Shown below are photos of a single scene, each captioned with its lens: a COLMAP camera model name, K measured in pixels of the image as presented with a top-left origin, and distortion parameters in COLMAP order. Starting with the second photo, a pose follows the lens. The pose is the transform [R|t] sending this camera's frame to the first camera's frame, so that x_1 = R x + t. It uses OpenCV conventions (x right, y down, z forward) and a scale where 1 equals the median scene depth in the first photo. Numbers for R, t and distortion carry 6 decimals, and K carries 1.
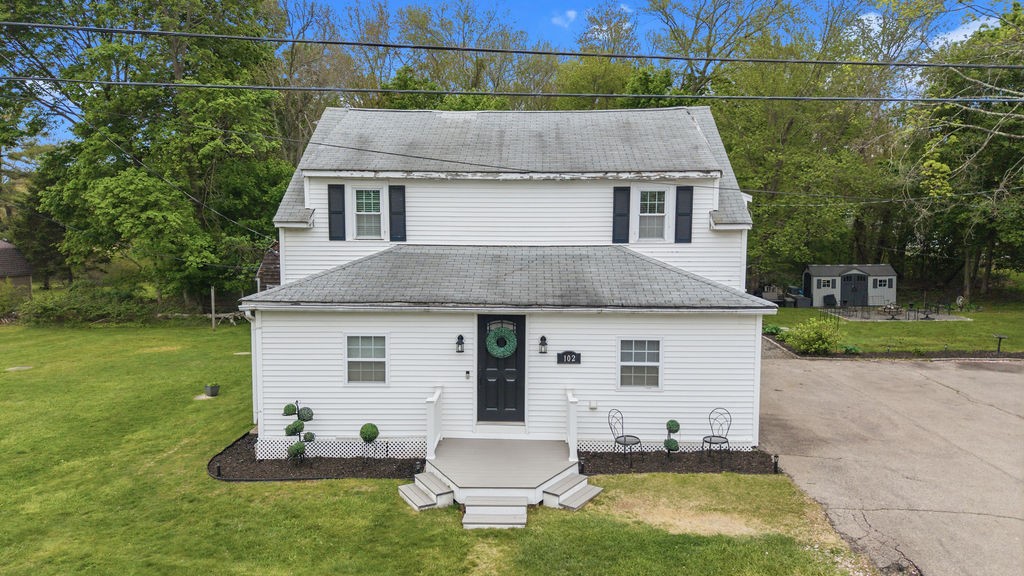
lens RADIAL K [[691.5, 0, 505.1], [0, 691.5, 290.8], [0, 0, 1]] dist [0.005026, -0.003786]
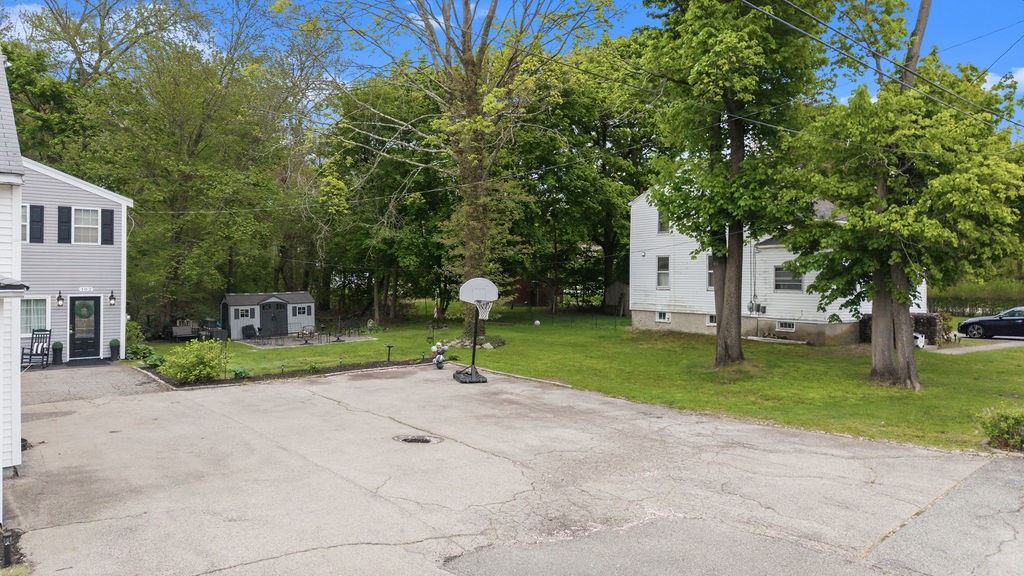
lens RADIAL K [[705.2, 0, 513.2], [0, 705.2, 265.4], [0, 0, 1]] dist [0.010189, -0.006603]
pose [[0.730070, 0.010655, 0.683289, 0.230437], [0.062366, 0.994667, -0.082146, 0.069453], [-0.680521, 0.102586, 0.725512, 0.200206]]
